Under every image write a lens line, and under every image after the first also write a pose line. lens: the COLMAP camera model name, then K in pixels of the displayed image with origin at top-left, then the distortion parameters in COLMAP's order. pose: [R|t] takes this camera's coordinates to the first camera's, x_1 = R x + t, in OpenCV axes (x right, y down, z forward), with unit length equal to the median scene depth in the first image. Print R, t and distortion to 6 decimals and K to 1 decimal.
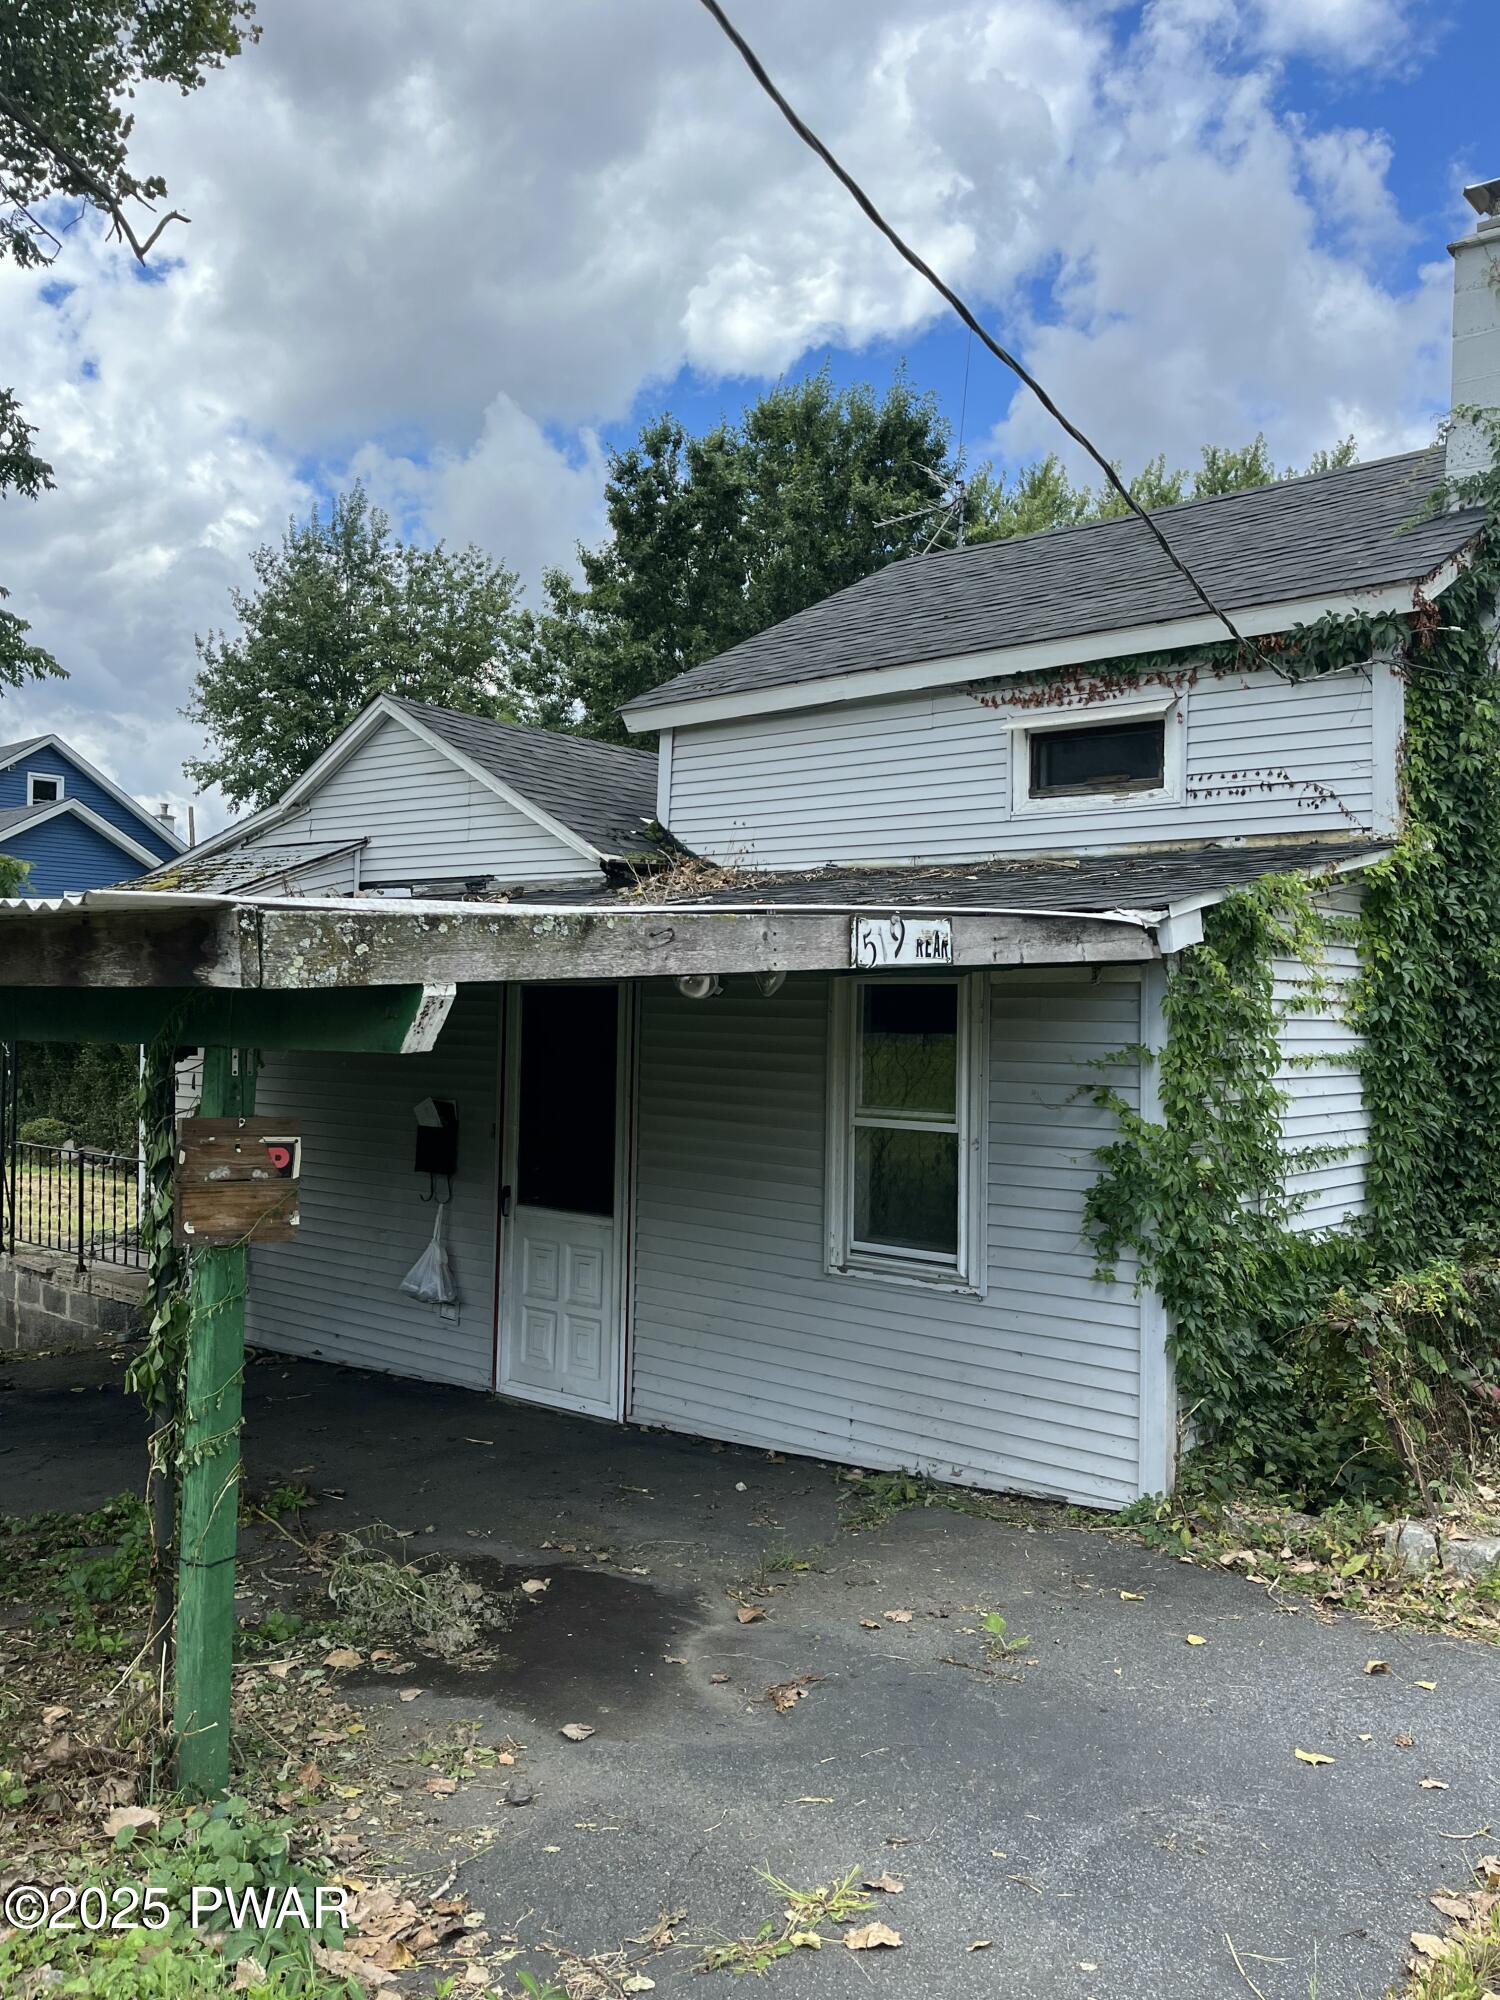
lens RADIAL K [[1621.7, 0, 745.4], [0, 1621.7, 1005.0], [0, 0, 1]] dist [0.058831, -0.070067]
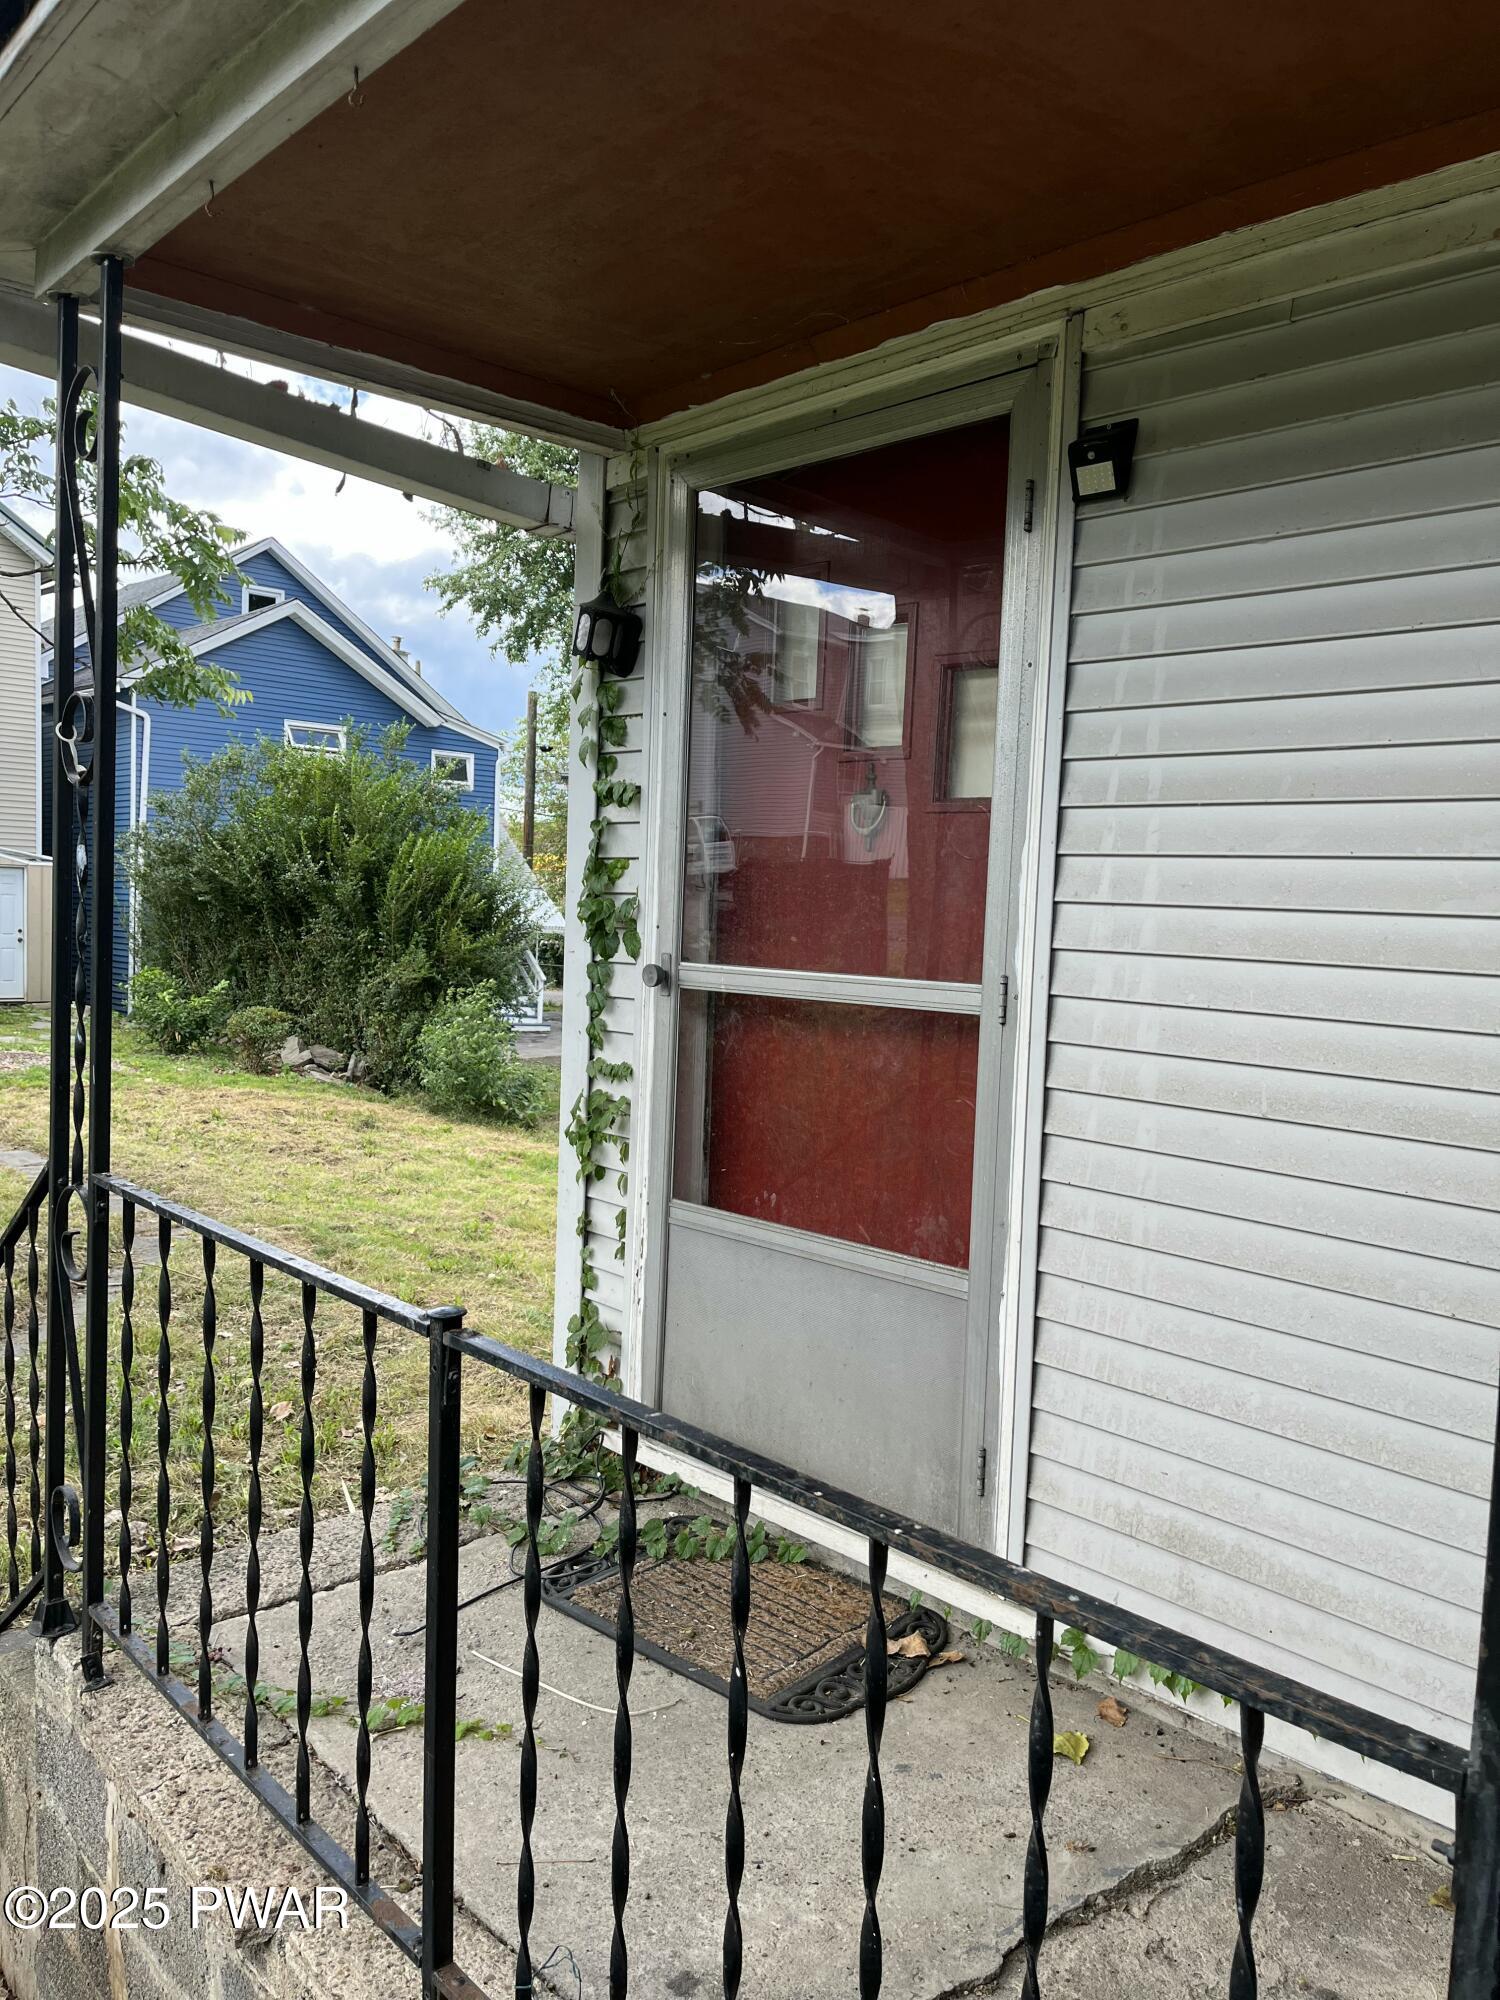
lens RADIAL K [[1523.7, 0, 722.8], [0, 1523.7, 1007.7], [0, 0, 1]] dist [0.061950, -0.086679]
pose [[0.993058, 0.030482, -0.113610, -0.679037], [-0.023014, 0.997523, 0.066476, 0.092238], [0.115355, -0.063400, 0.991299, 1.612347]]
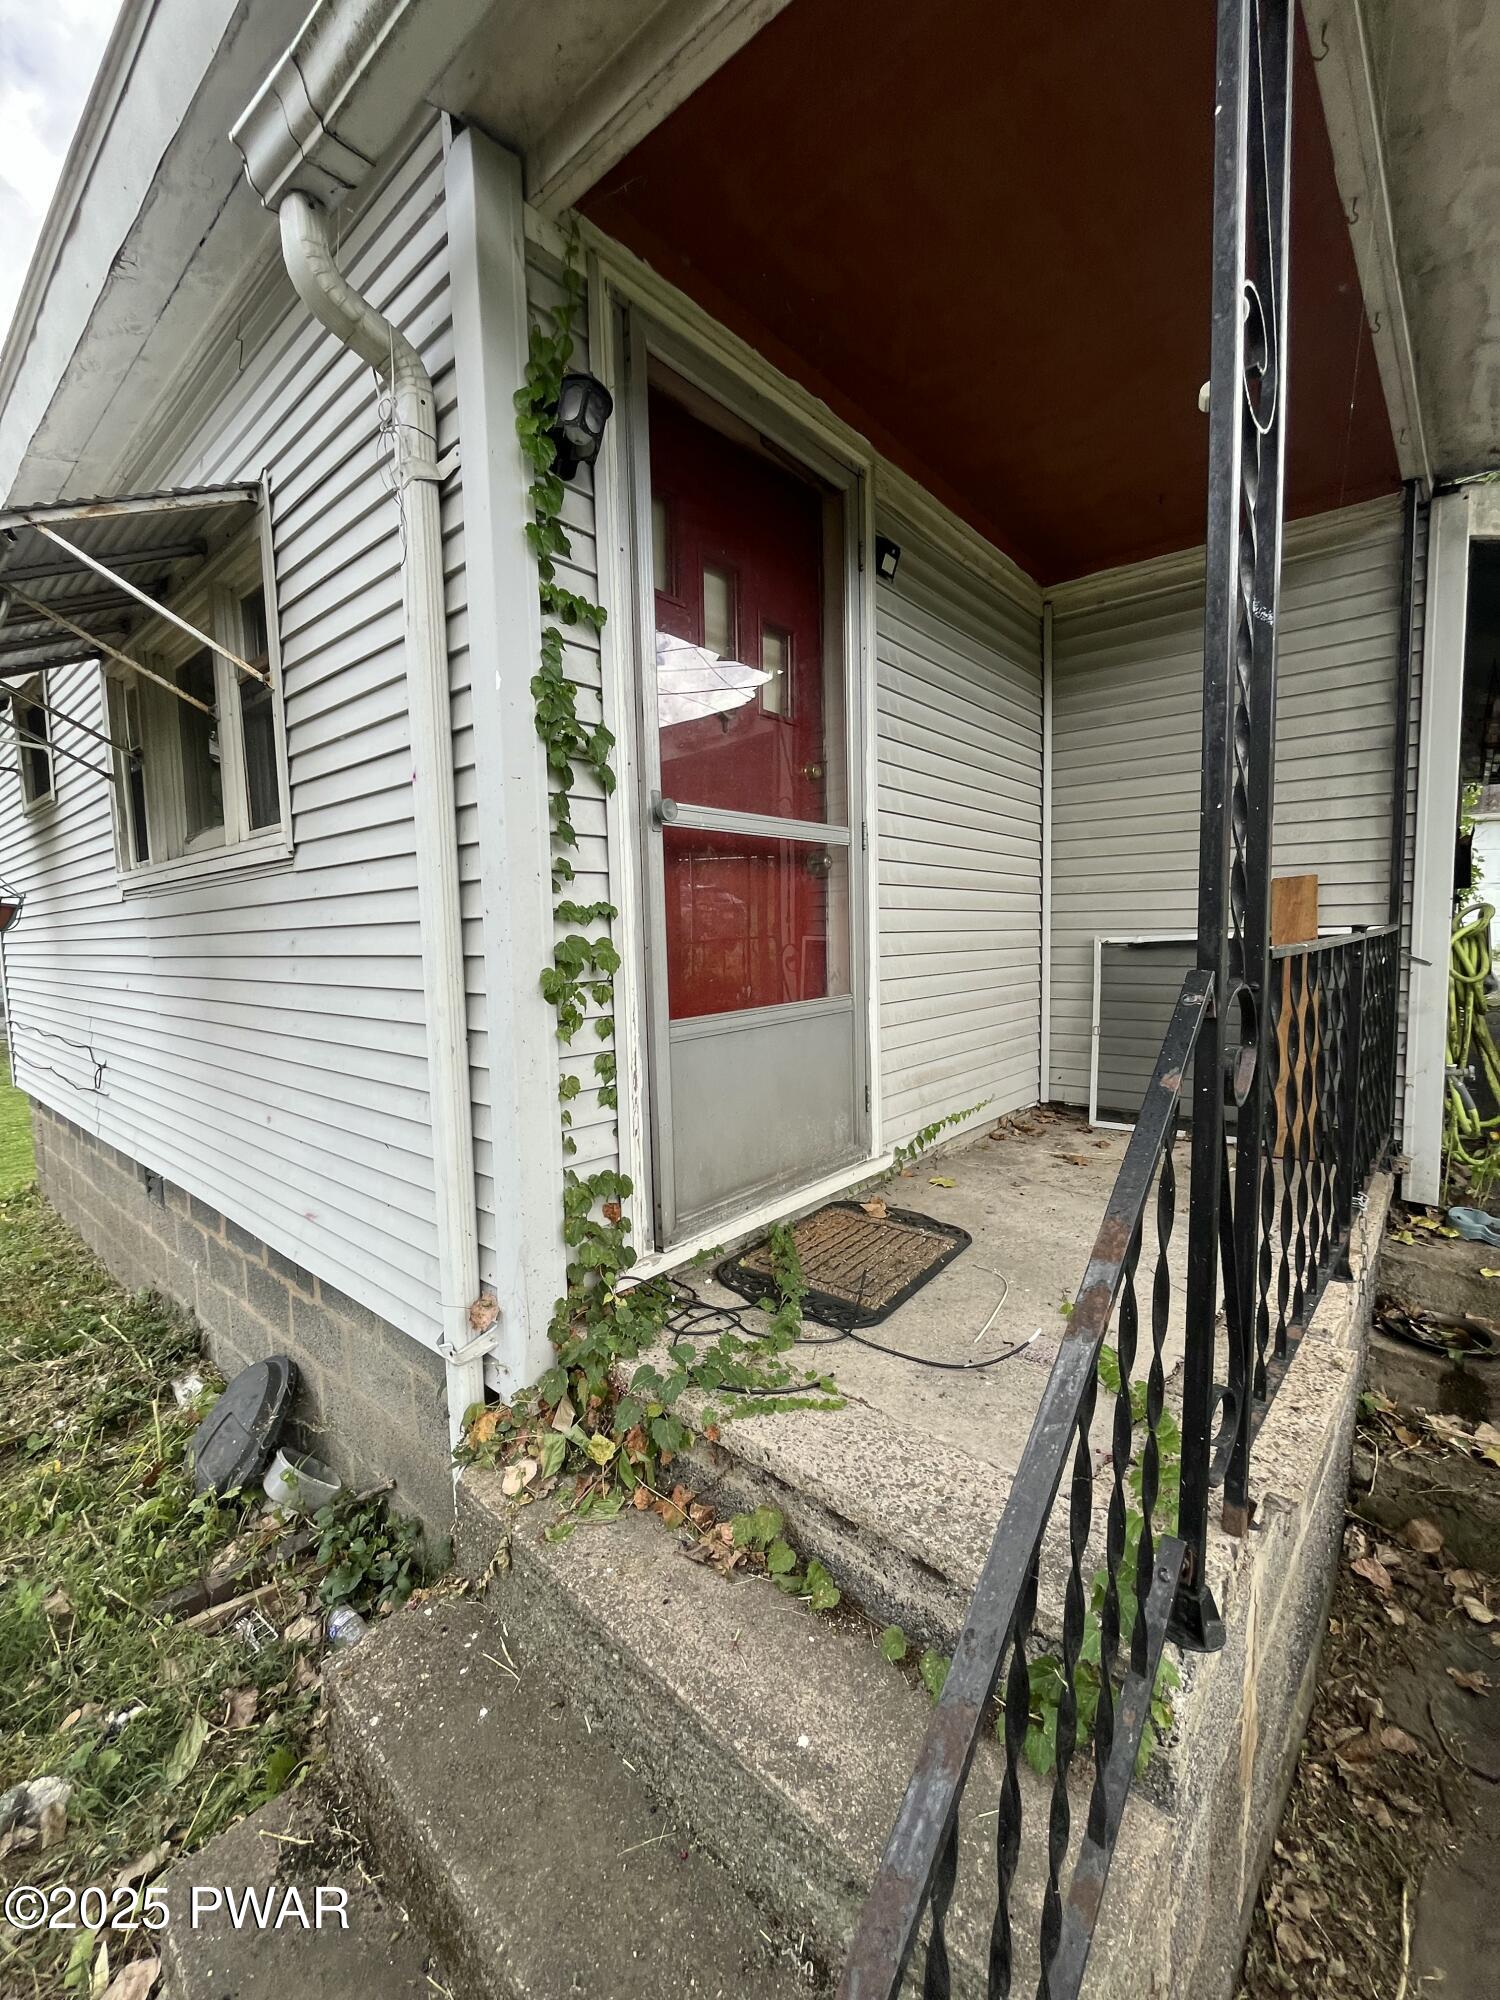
lens RADIAL K [[819.8, 0, 750.0], [0, 819.8, 1000.0], [0, 0, 1]] dist [0.001286, 0.000333]
pose [[-0.010795, -0.095559, 0.995365, -1.073174], [0.024821, 0.995091, 0.095802, 0.159219], [-0.999634, 0.025740, -0.008371, 2.113629]]
